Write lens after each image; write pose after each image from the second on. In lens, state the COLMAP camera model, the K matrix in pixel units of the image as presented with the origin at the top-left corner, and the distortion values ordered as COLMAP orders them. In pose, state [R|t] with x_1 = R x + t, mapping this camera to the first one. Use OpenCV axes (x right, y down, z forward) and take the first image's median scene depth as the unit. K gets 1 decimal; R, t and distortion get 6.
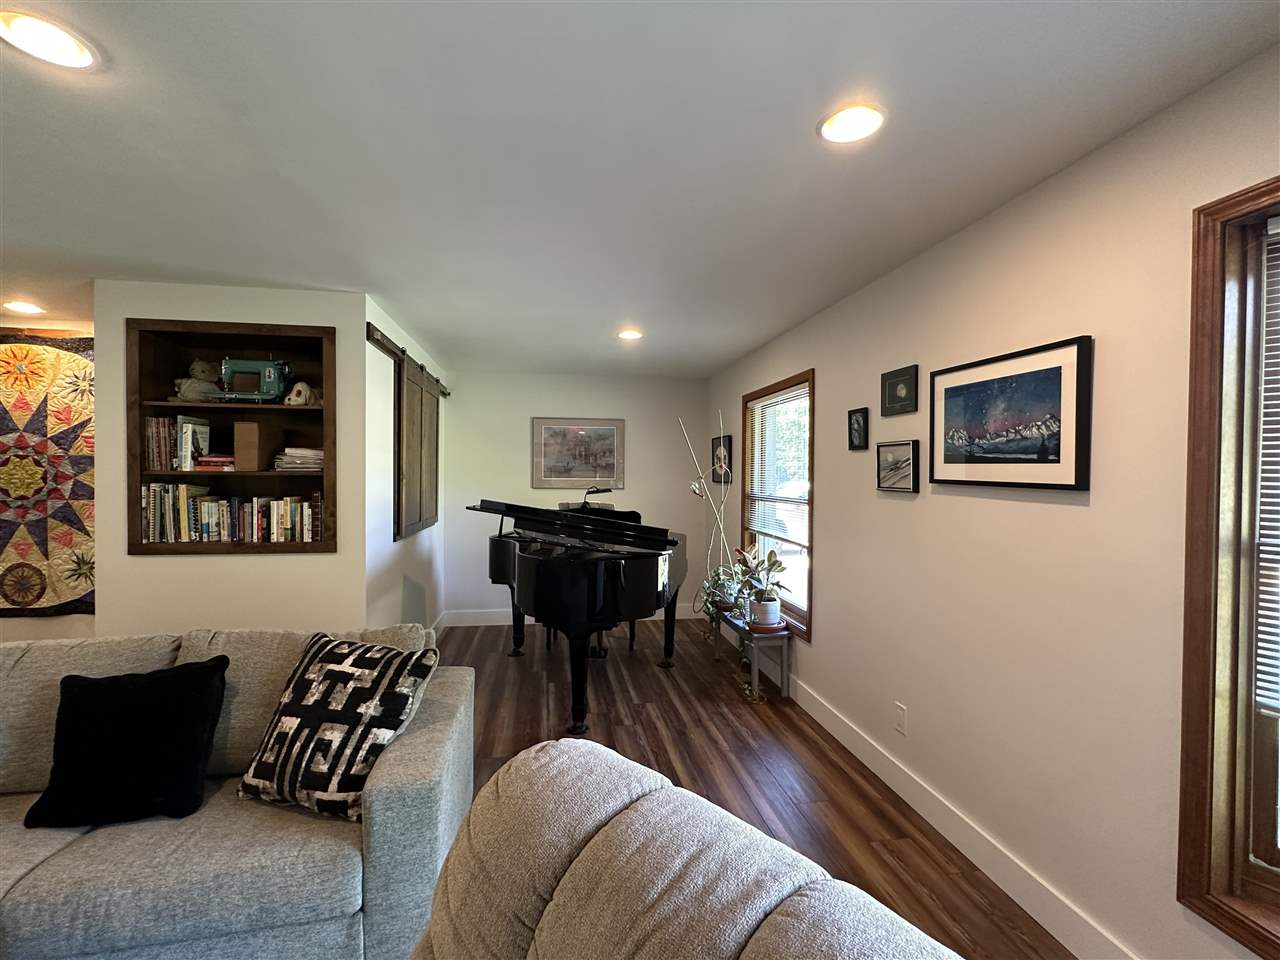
lens RADIAL K [[559.7, 0, 641.8], [0, 559.7, 481.8], [0, 0, 1]] dist [-0.005455, 0.000930]
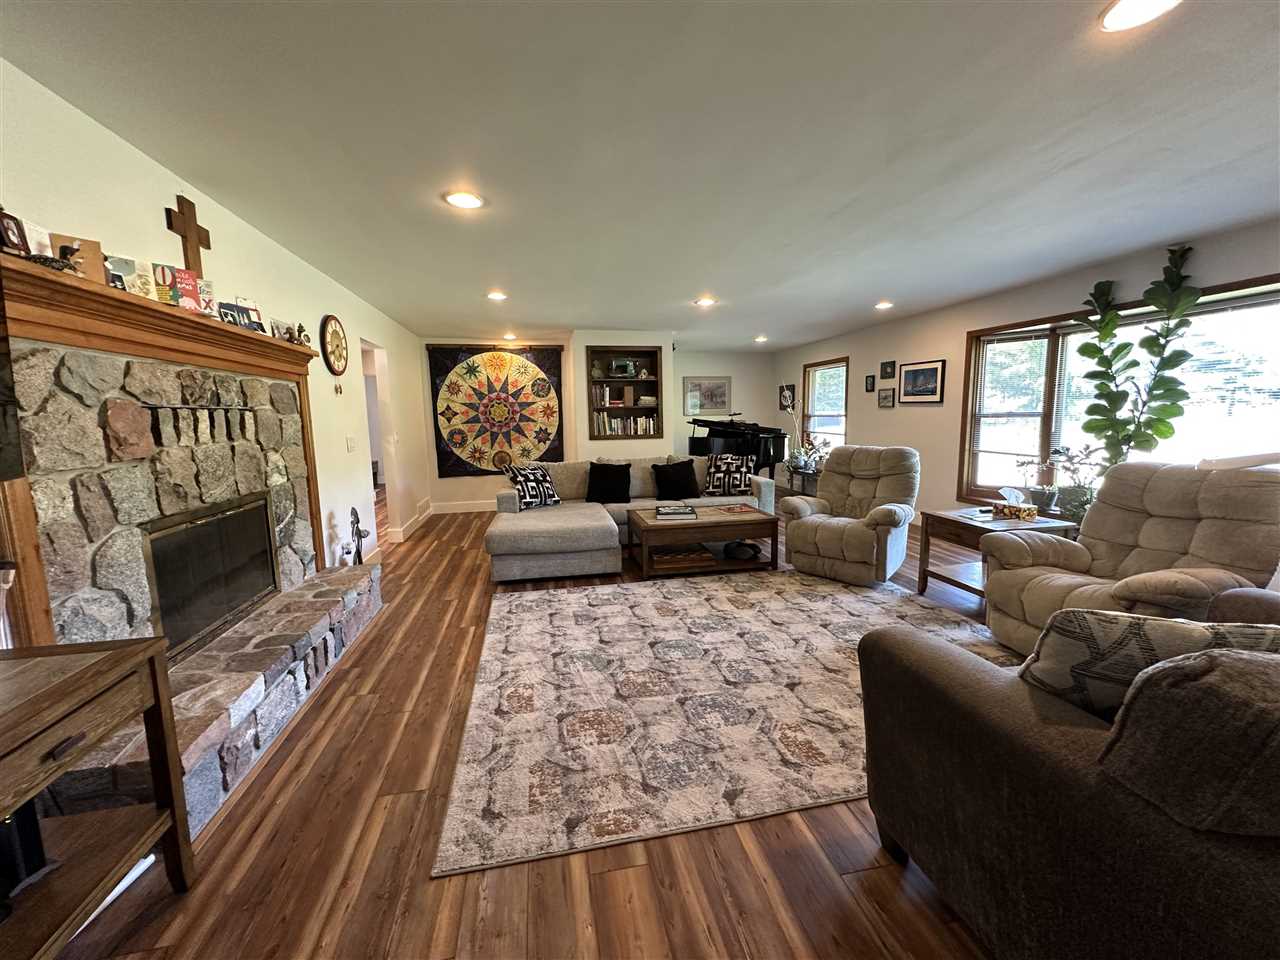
lens RADIAL K [[512.6, 0, 641.4], [0, 512.6, 481.2], [0, 0, 1]] dist [-0.002410, 0.000623]
pose [[0.999066, -0.029255, 0.031815, -0.726502], [0.025369, 0.992884, 0.116351, 0.048386], [-0.034993, -0.115435, 0.992698, -1.303163]]
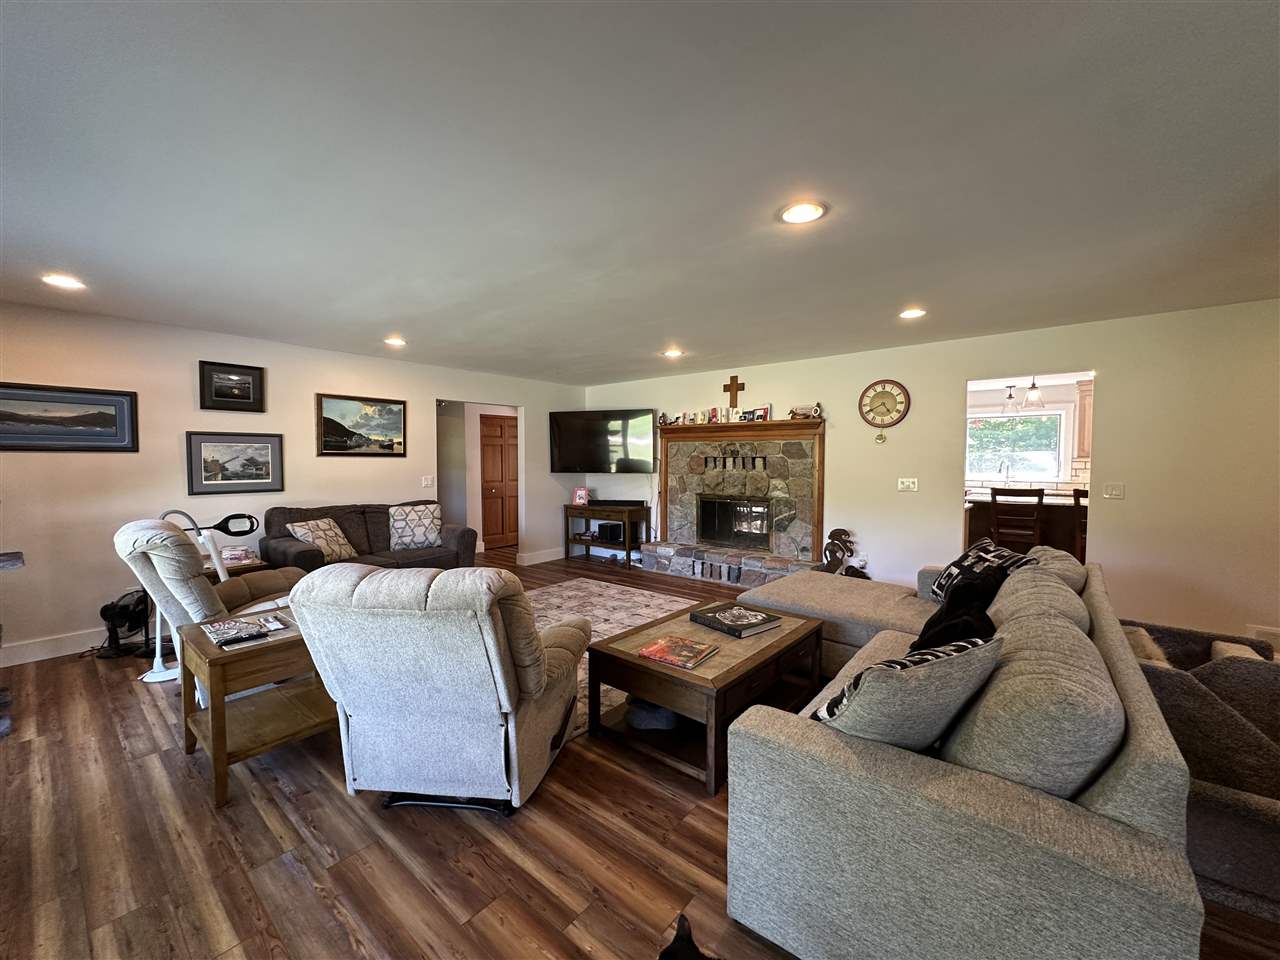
lens RADIAL K [[512.6, 0, 636.9], [0, 512.6, 485.9], [0, 0, 1]] dist [-0.002410, 0.000623]
pose [[-0.761832, 0.029428, -0.647106, 0.209712], [-0.012992, 0.998073, 0.060683, 0.005241], [0.647644, 0.054637, -0.759981, 0.841400]]
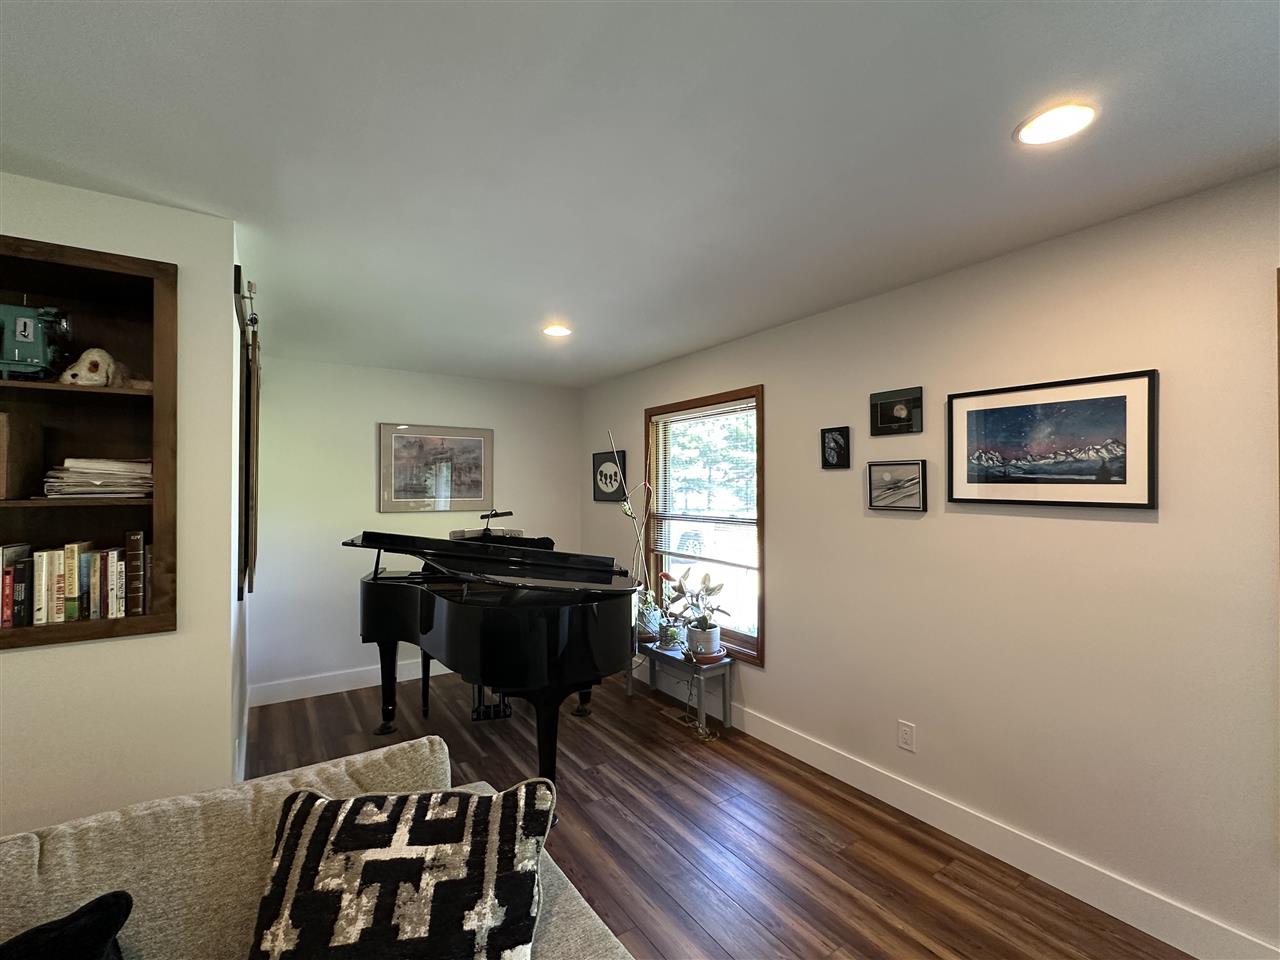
lens RADIAL K [[559.7, 0, 639.0], [0, 559.7, 482.5], [0, 0, 1]] dist [-0.005455, 0.000930]
pose [[0.912458, -0.003569, 0.409154, -0.335553], [0.013786, 0.999662, -0.022024, -0.015106], [-0.408938, 0.025736, 0.912199, 0.233228]]
